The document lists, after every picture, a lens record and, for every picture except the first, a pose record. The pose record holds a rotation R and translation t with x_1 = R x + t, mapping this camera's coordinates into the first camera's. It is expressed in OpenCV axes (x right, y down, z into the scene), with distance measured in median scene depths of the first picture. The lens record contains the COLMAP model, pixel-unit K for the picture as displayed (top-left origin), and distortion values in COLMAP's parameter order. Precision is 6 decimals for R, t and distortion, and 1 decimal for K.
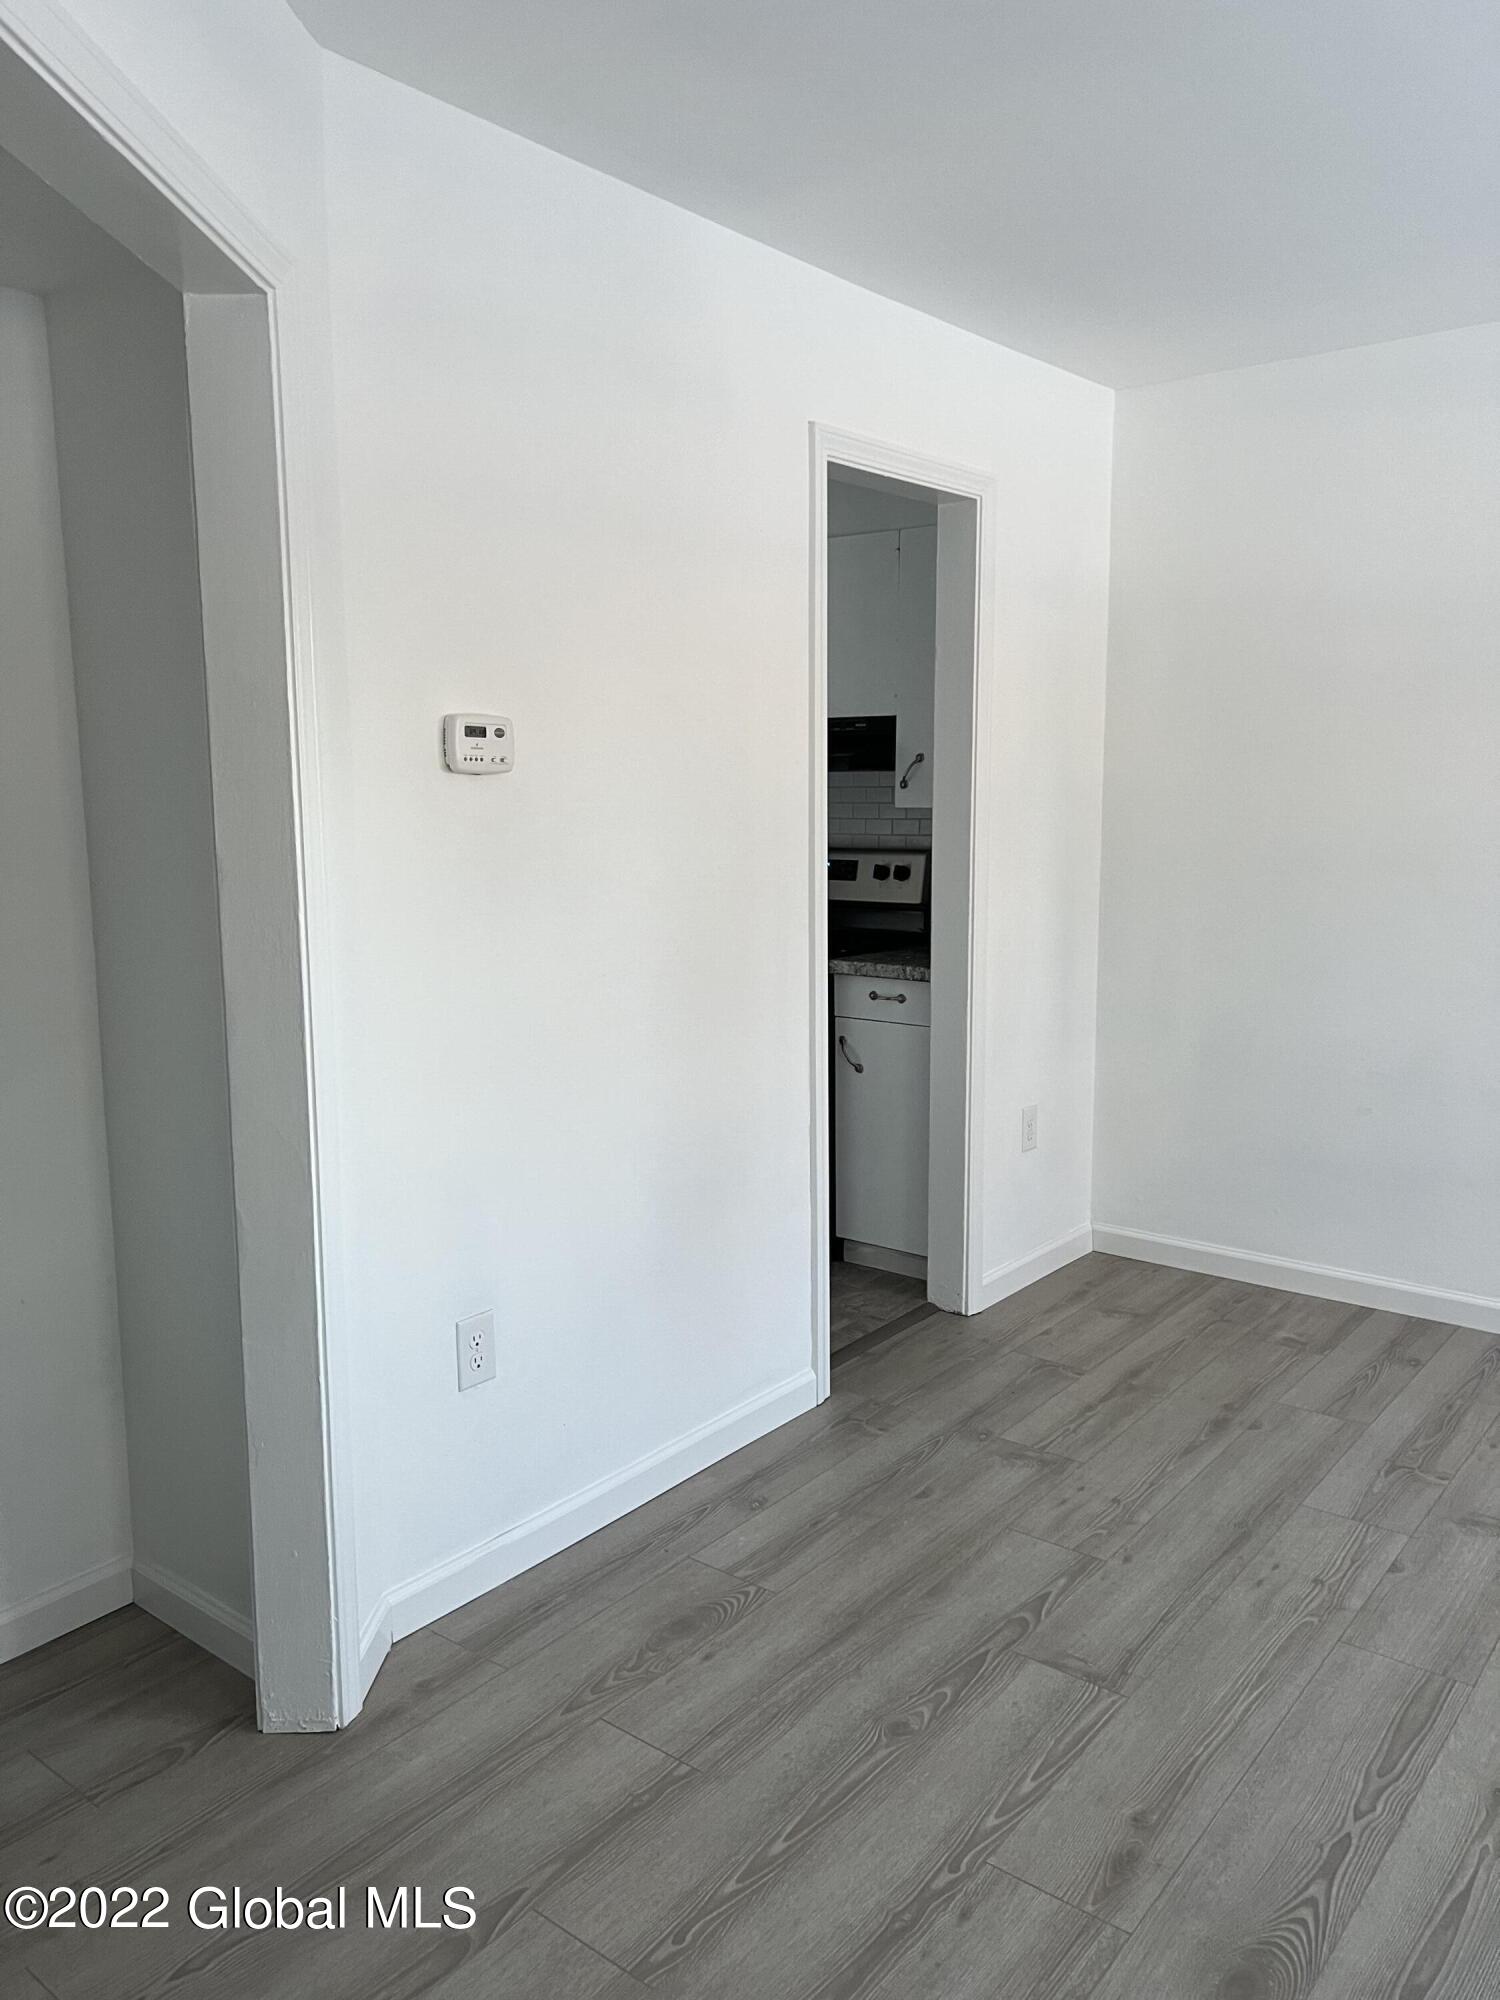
lens RADIAL K [[1487.0, 0, 750.0], [0, 1487.0, 1000.0], [0, 0, 1]] dist [0.034408, -0.037420]
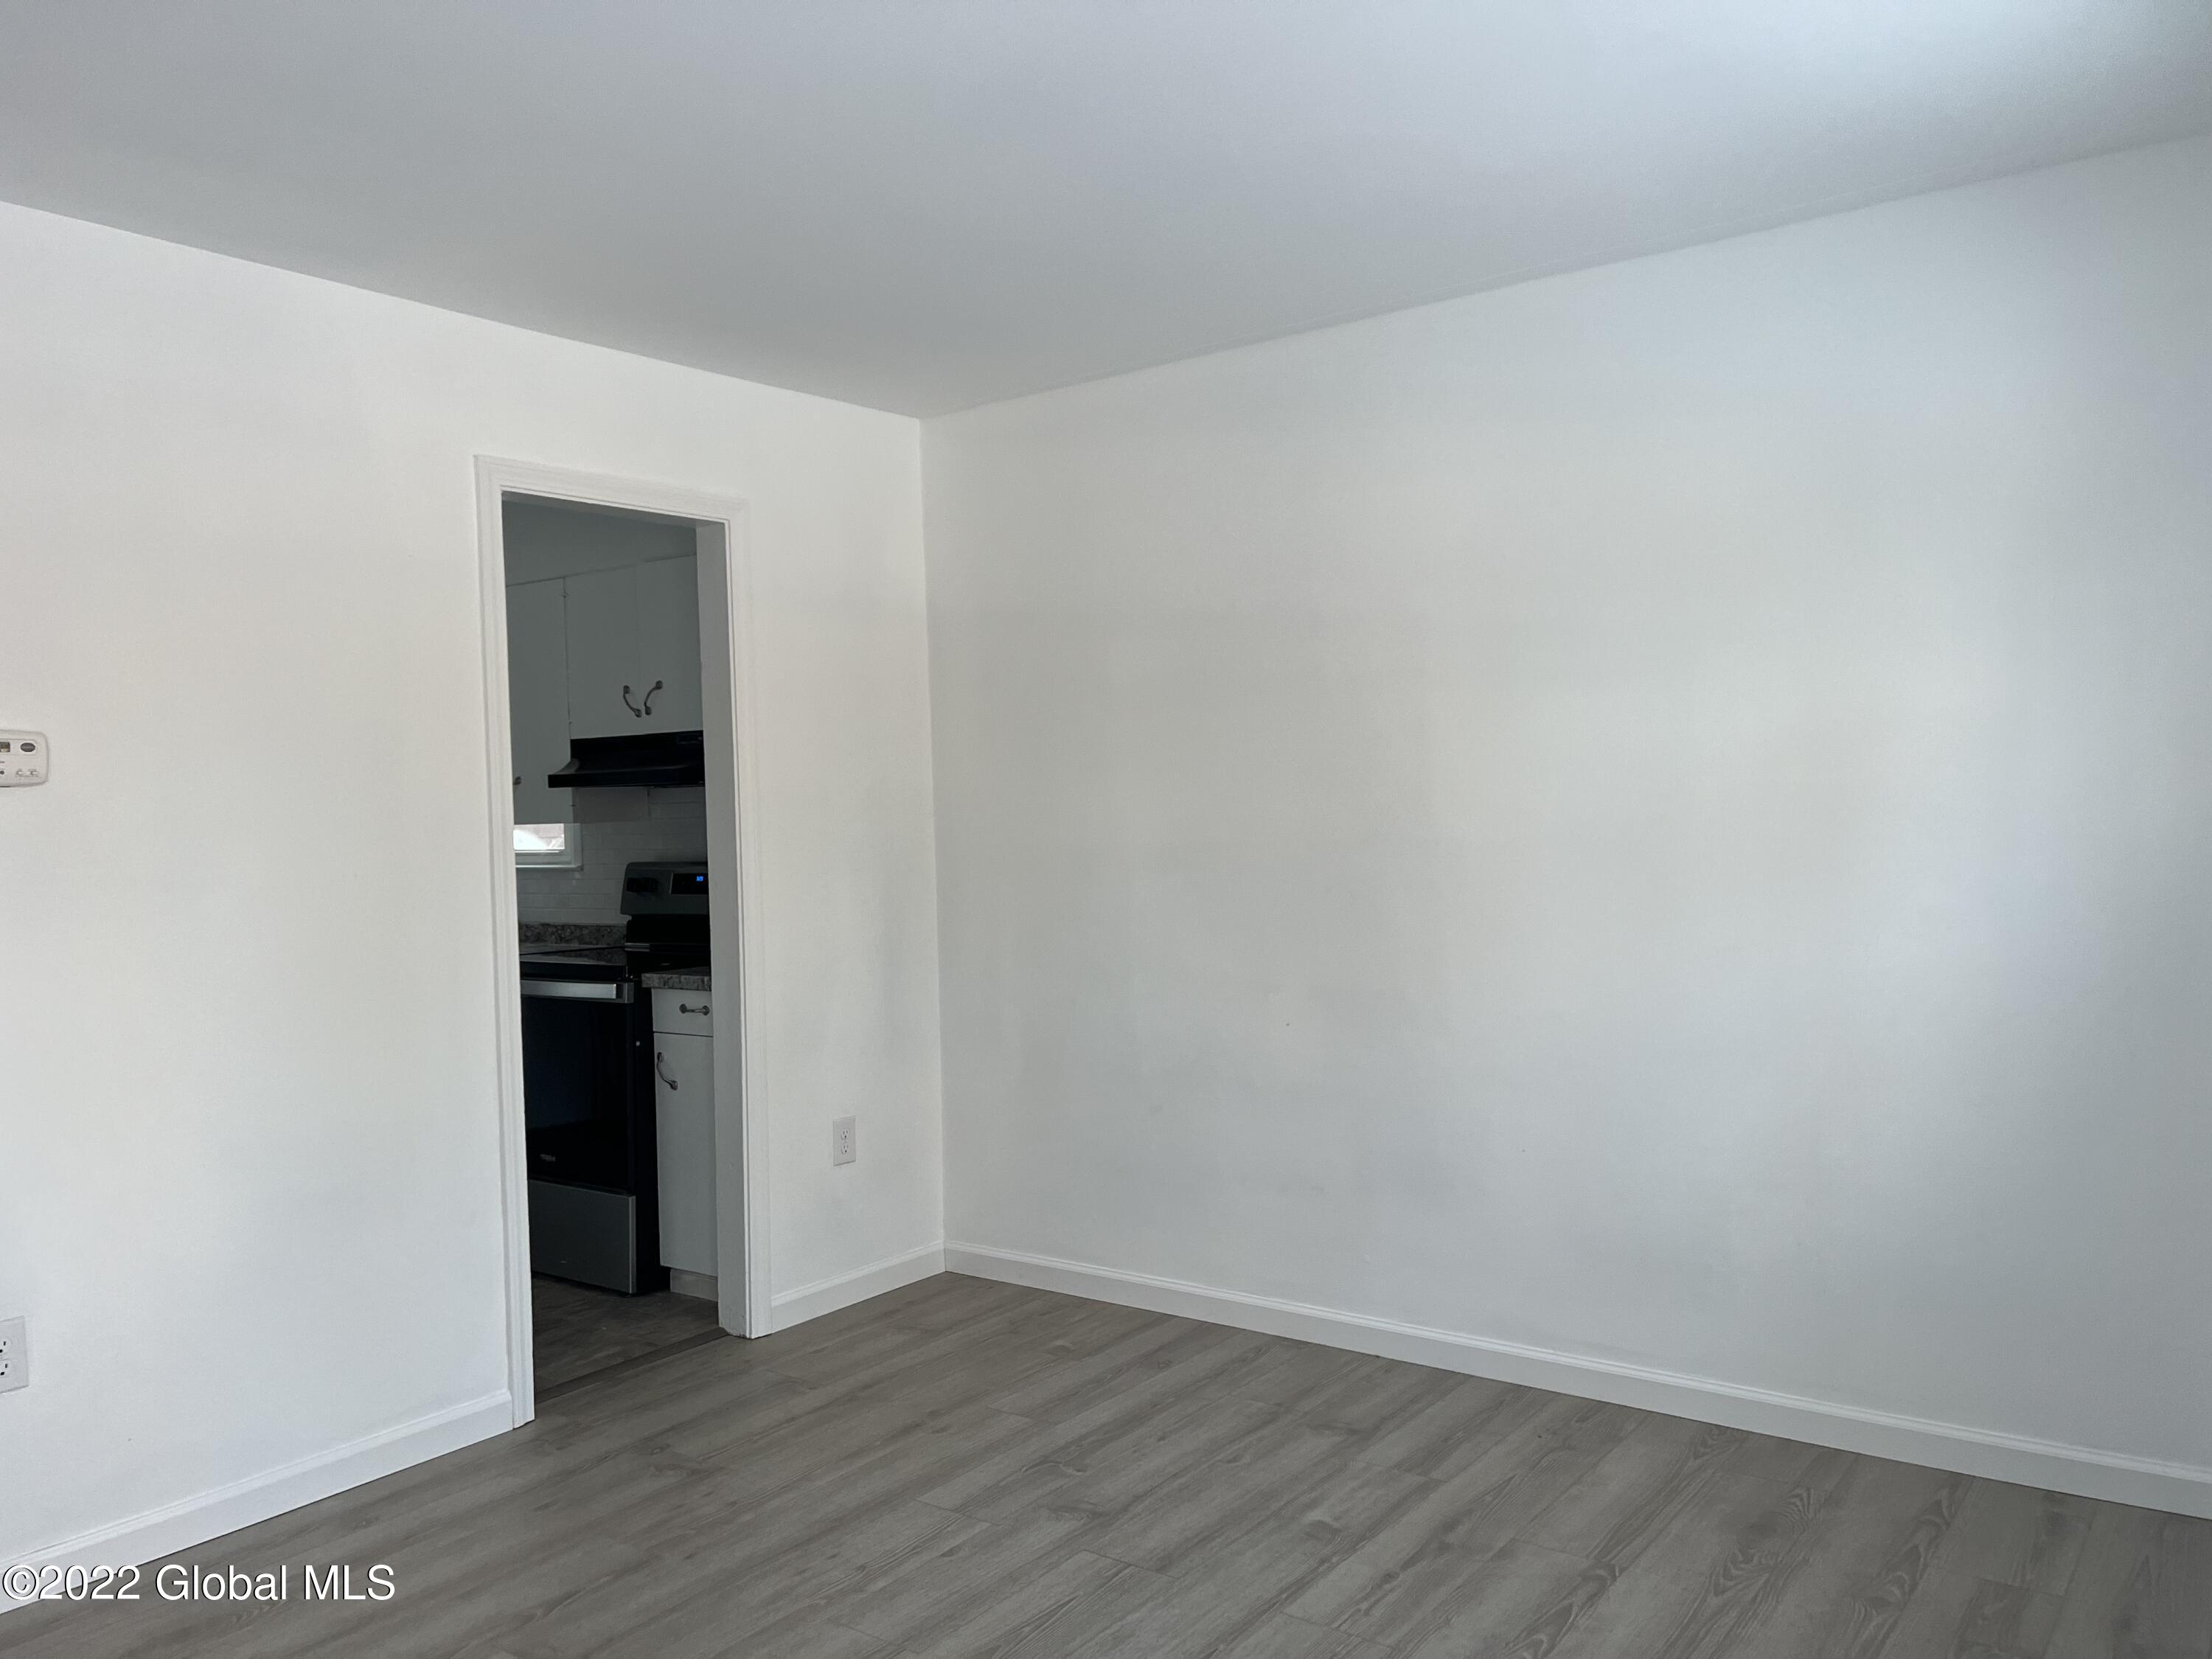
lens RADIAL K [[1646.7, 0, 1112.8], [0, 1646.7, 843.4], [0, 0, 1]] dist [0.086144, -0.118715]
pose [[0.999118, -0.018660, 0.037608, 0.415743], [0.023169, 0.992102, -0.123275, 0.038555], [-0.035011, 0.124038, 0.991660, -0.142489]]
